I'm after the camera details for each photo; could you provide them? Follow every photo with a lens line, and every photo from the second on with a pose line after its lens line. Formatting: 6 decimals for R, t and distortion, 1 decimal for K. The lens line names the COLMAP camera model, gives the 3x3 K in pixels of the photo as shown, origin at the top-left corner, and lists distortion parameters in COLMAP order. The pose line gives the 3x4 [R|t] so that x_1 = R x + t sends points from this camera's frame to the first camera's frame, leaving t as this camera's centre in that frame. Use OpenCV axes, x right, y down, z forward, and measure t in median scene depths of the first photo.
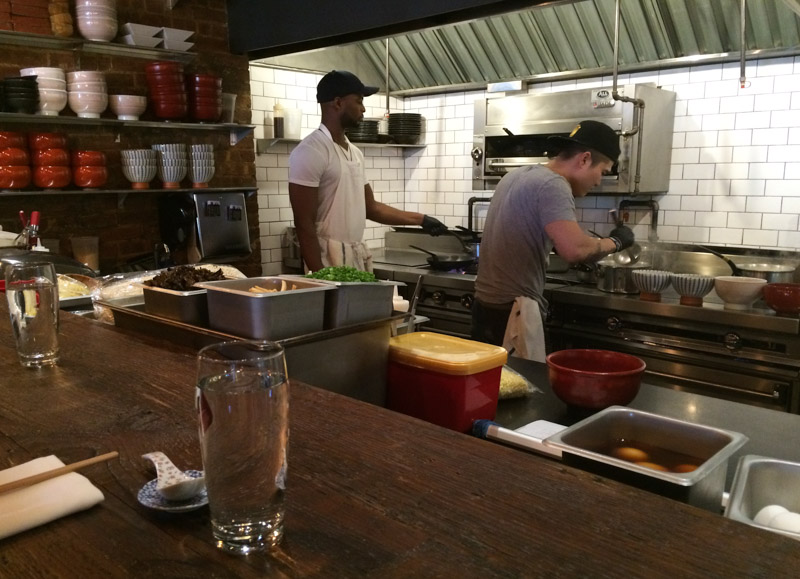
lens RADIAL K [[719.7, 0, 400.0], [0, 719.7, 289.5], [0, 0, 1]] dist [0.017843, -0.004425]
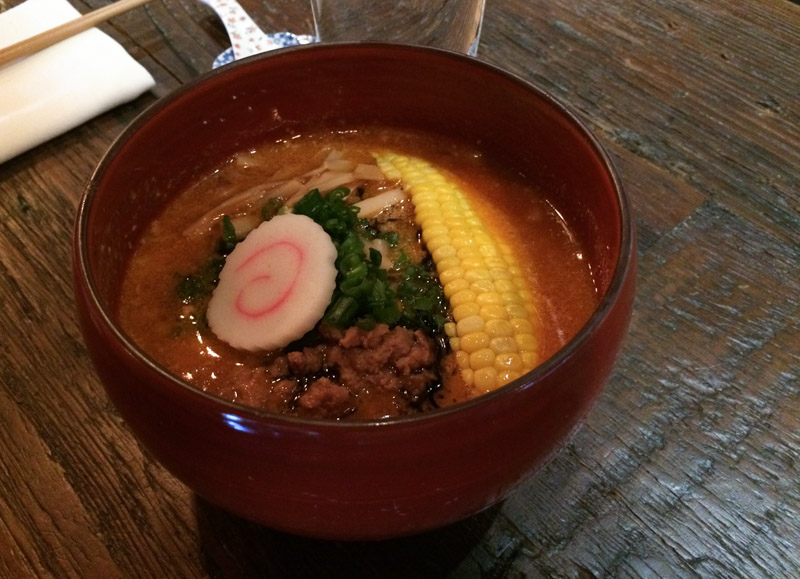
lens RADIAL K [[719.7, 0, 400.0], [0, 719.7, 289.5], [0, 0, 1]] dist [0.017843, -0.004425]
pose [[0.997541, 0.059154, -0.037579, -0.161209], [-0.019835, 0.752607, 0.658171, 0.010562], [0.067216, -0.655807, 0.751930, 0.421022]]
